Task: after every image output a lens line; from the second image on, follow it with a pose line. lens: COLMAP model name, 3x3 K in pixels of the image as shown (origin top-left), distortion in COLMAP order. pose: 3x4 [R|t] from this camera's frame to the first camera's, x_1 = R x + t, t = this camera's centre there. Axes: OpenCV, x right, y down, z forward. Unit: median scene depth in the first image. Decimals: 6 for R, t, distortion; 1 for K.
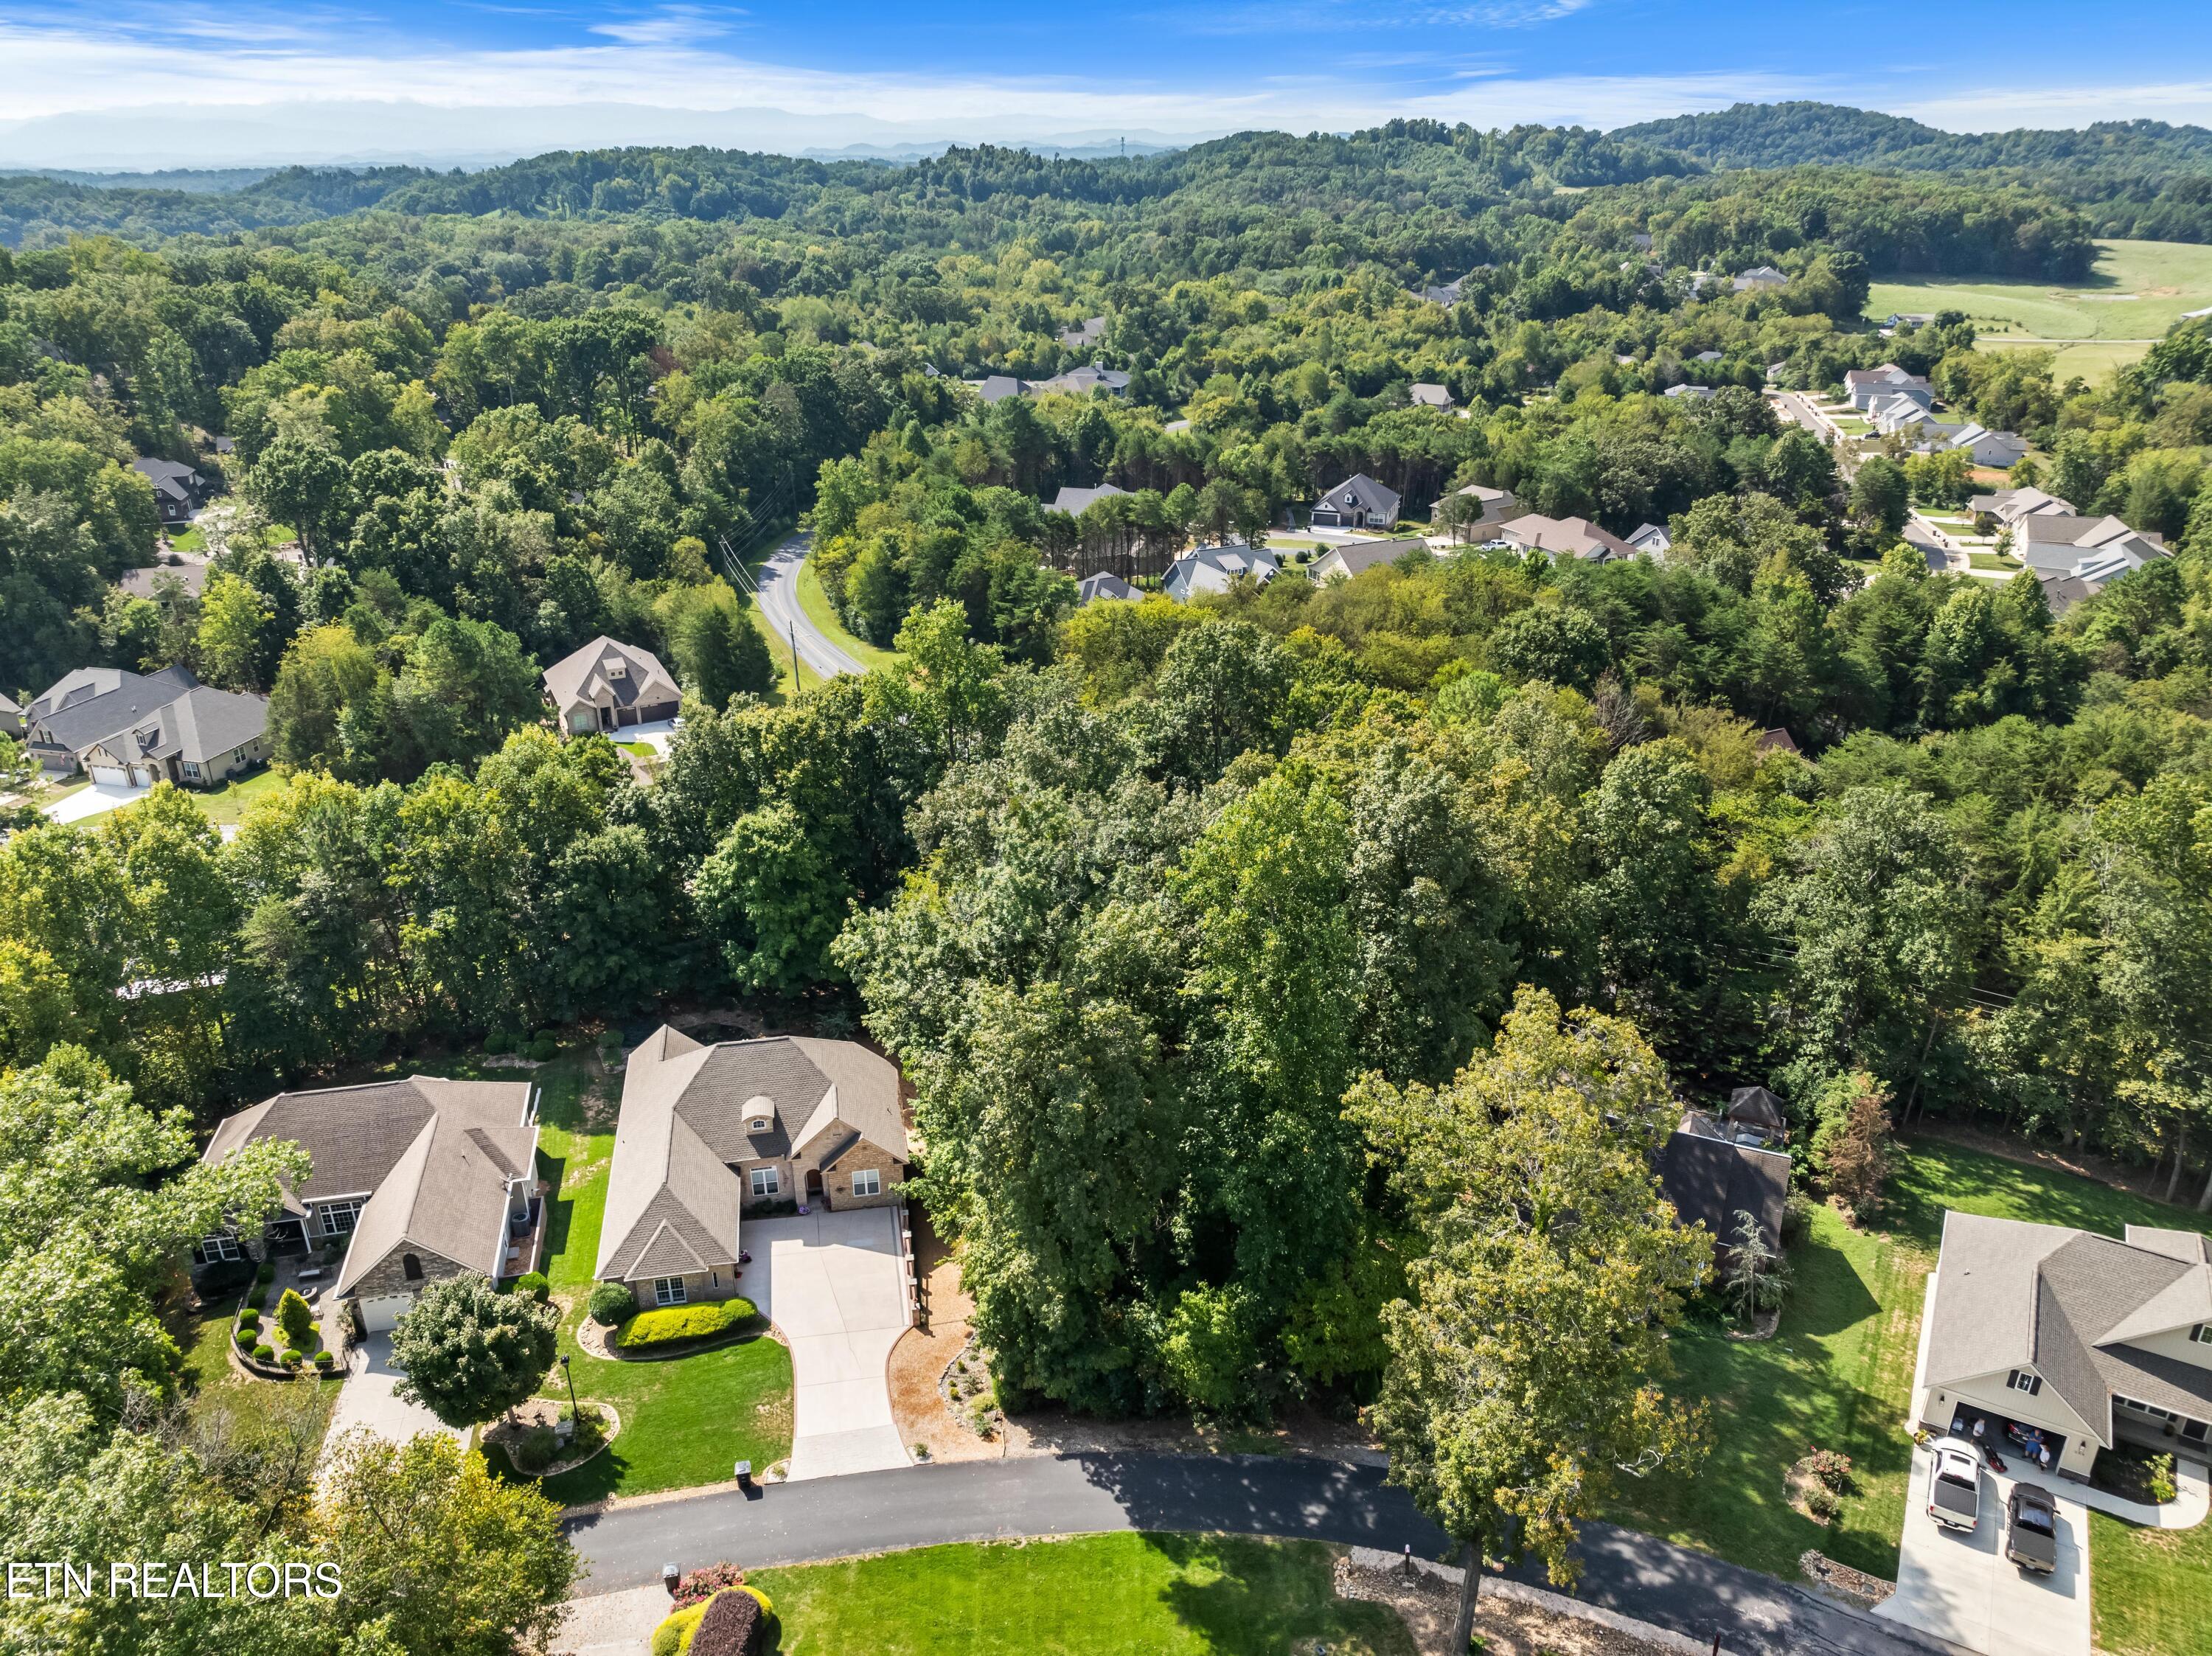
lens RADIAL K [[1558.2, 0, 1102.8], [0, 1558.2, 816.3], [0, 0, 1]] dist [-0.034715, -0.004092]
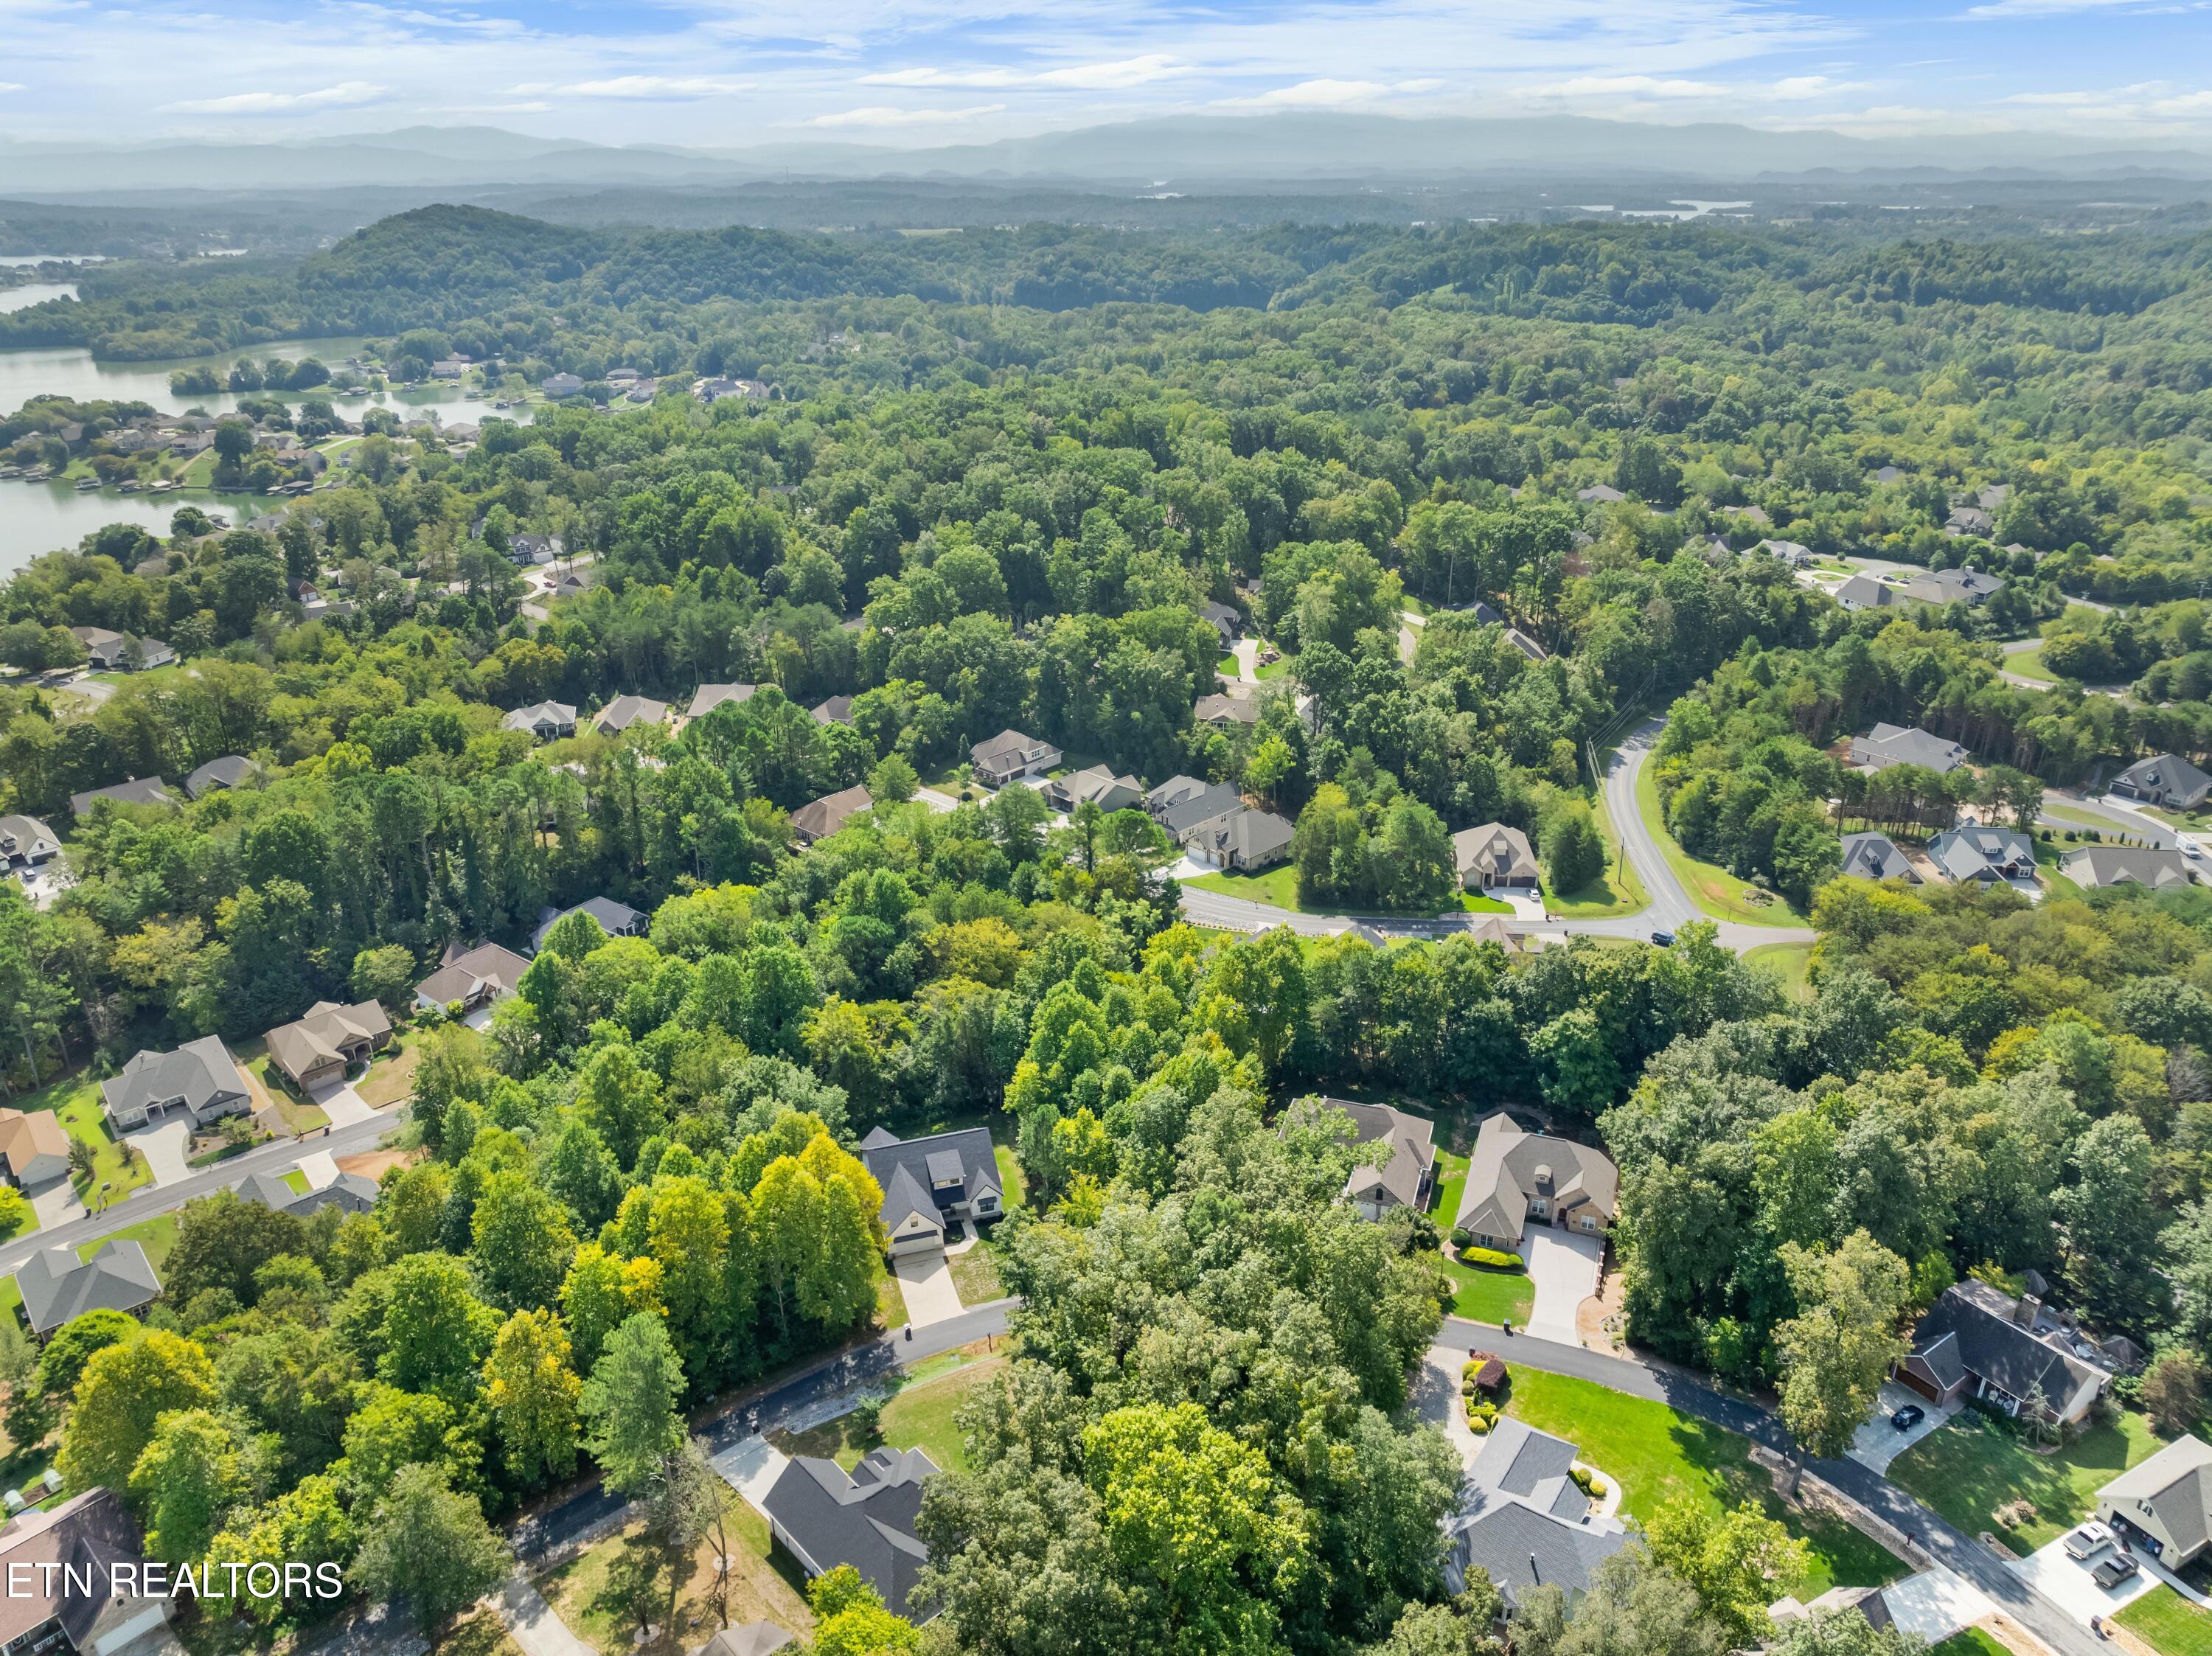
lens RADIAL K [[1547.8, 0, 1101.2], [0, 1547.8, 828.7], [0, 0, 1]] dist [-0.037606, -0.000691]
pose [[0.851059, 0.205324, -0.483260, 0.138070], [-0.204613, 0.977303, 0.054890, -0.198670], [0.483561, 0.052166, 0.873755, -0.875921]]
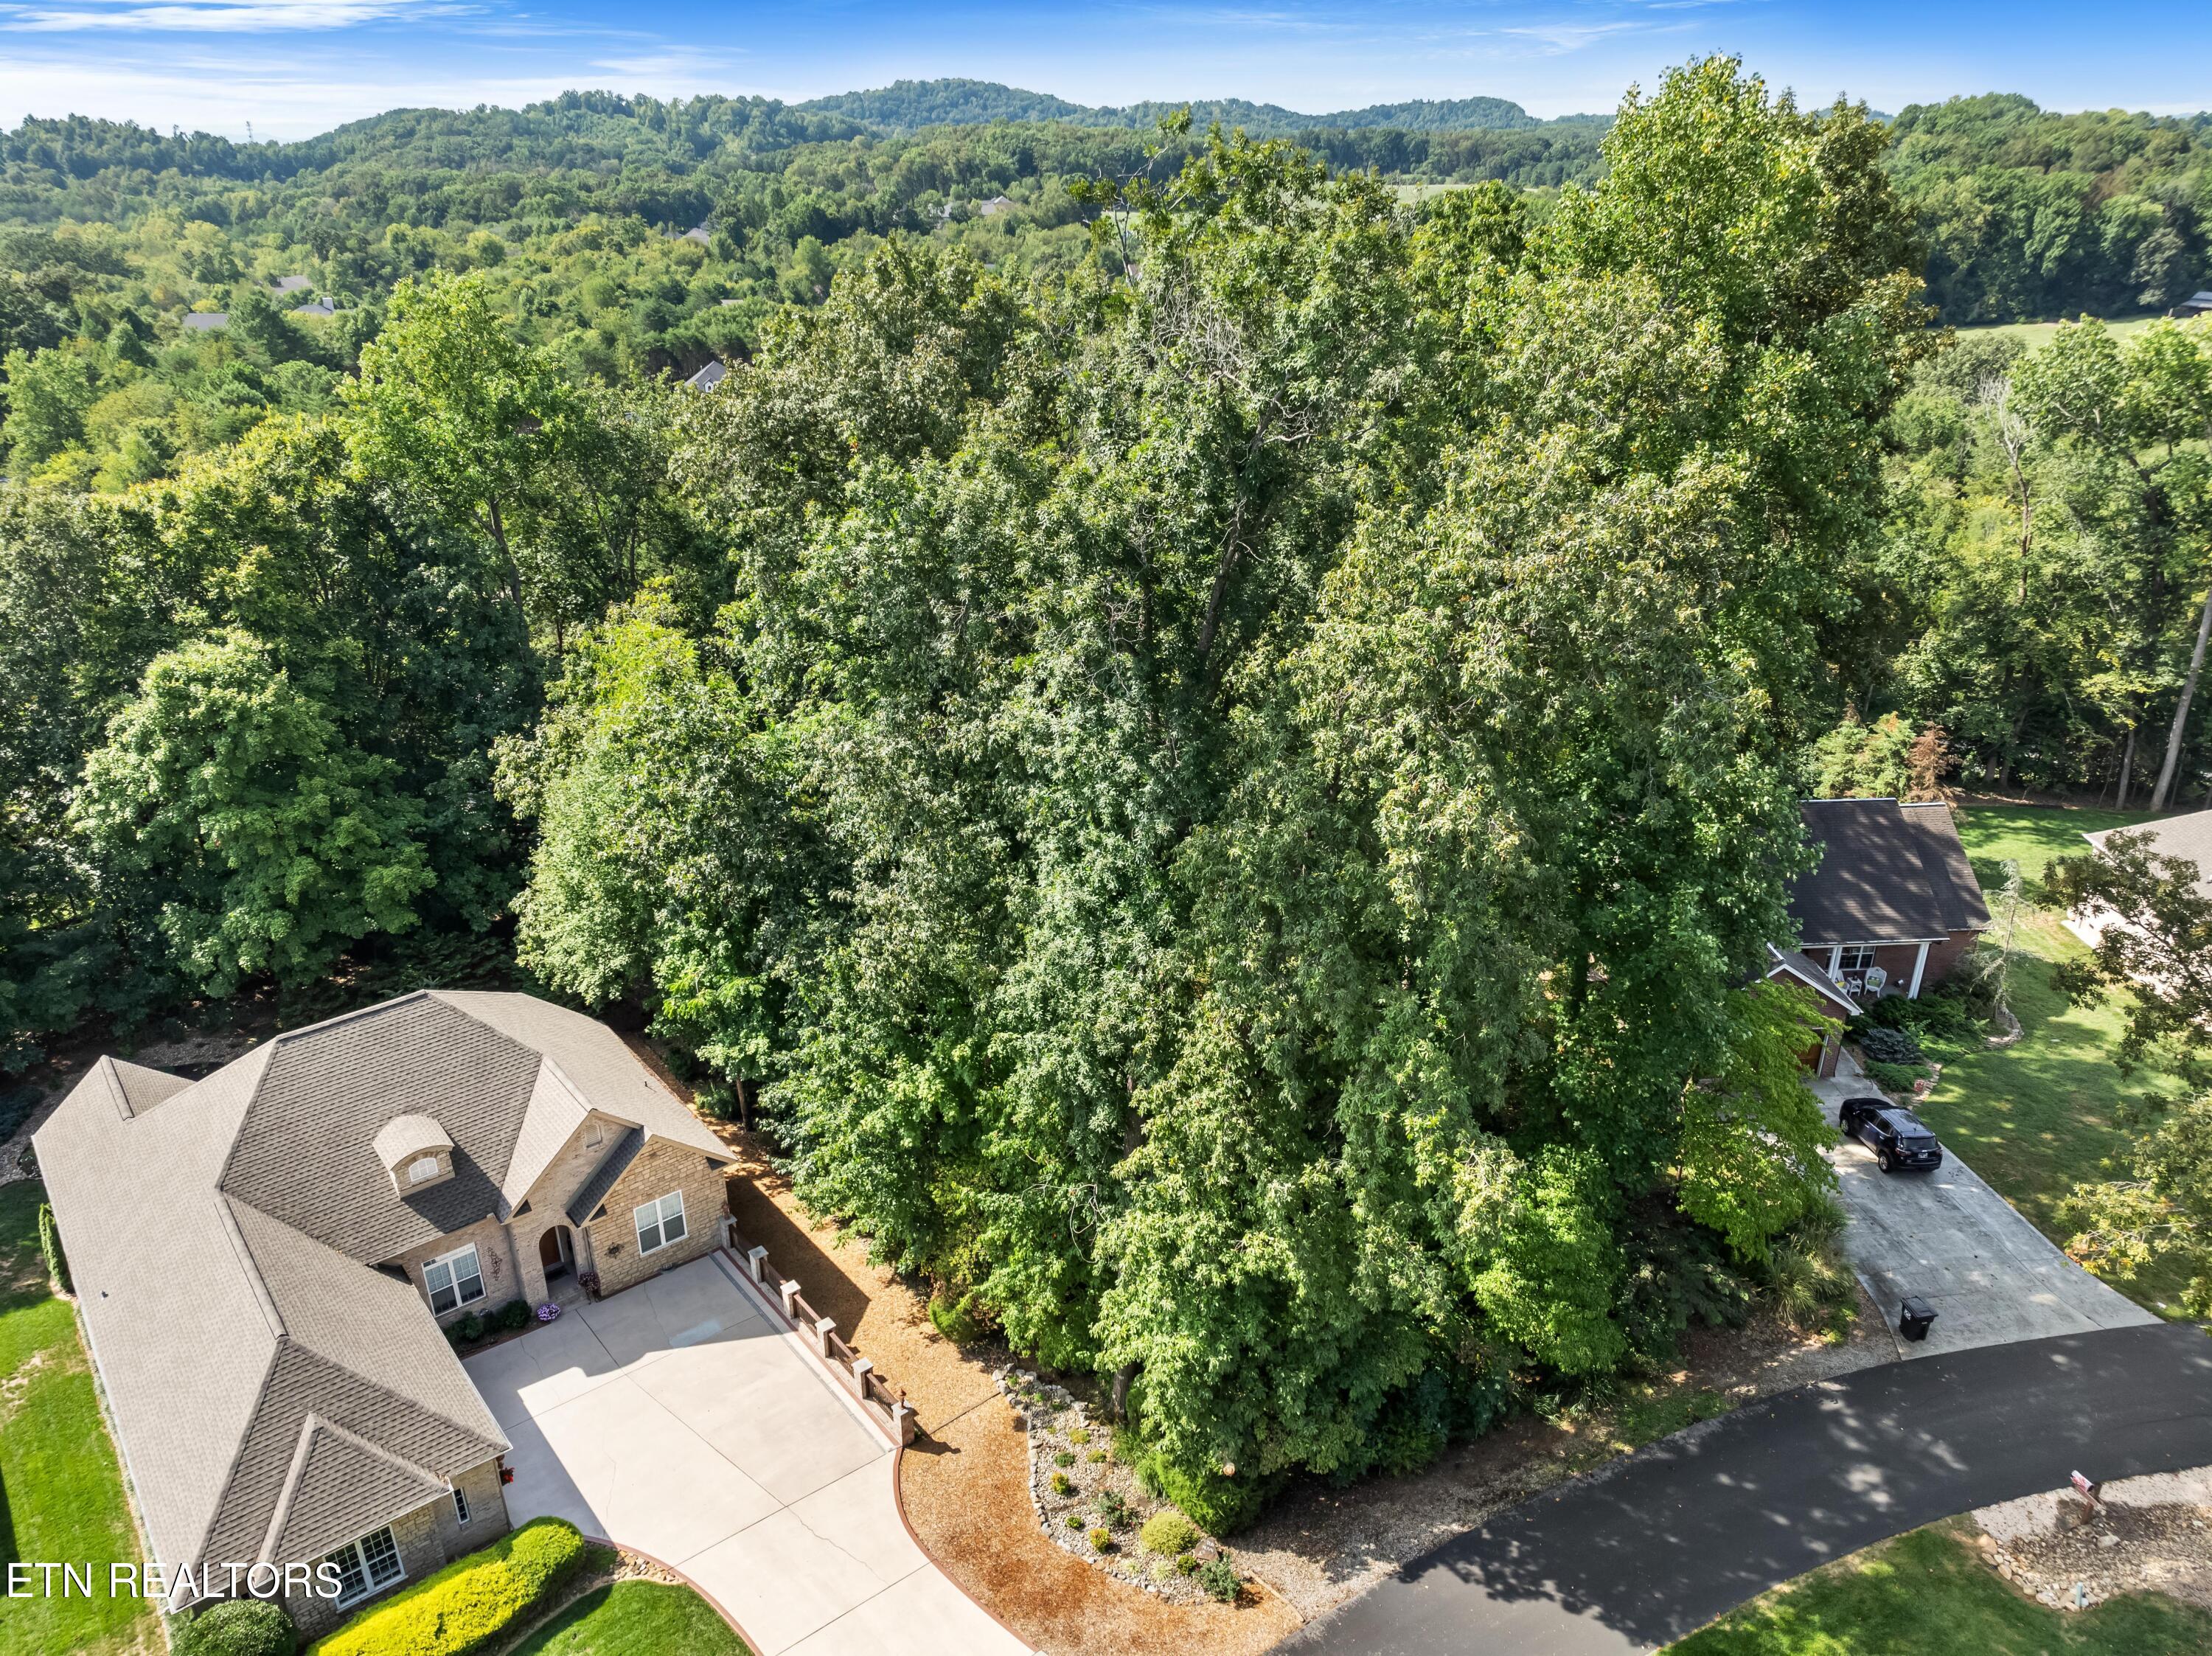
lens RADIAL K [[1560.5, 0, 1104.4], [0, 1560.5, 821.9], [0, 0, 1]] dist [-0.051525, 0.022257]
pose [[0.881540, -0.189866, 0.432248, -0.179772], [0.188336, 0.980989, 0.046805, 0.089215], [-0.432917, 0.040147, 0.900539, 0.382302]]
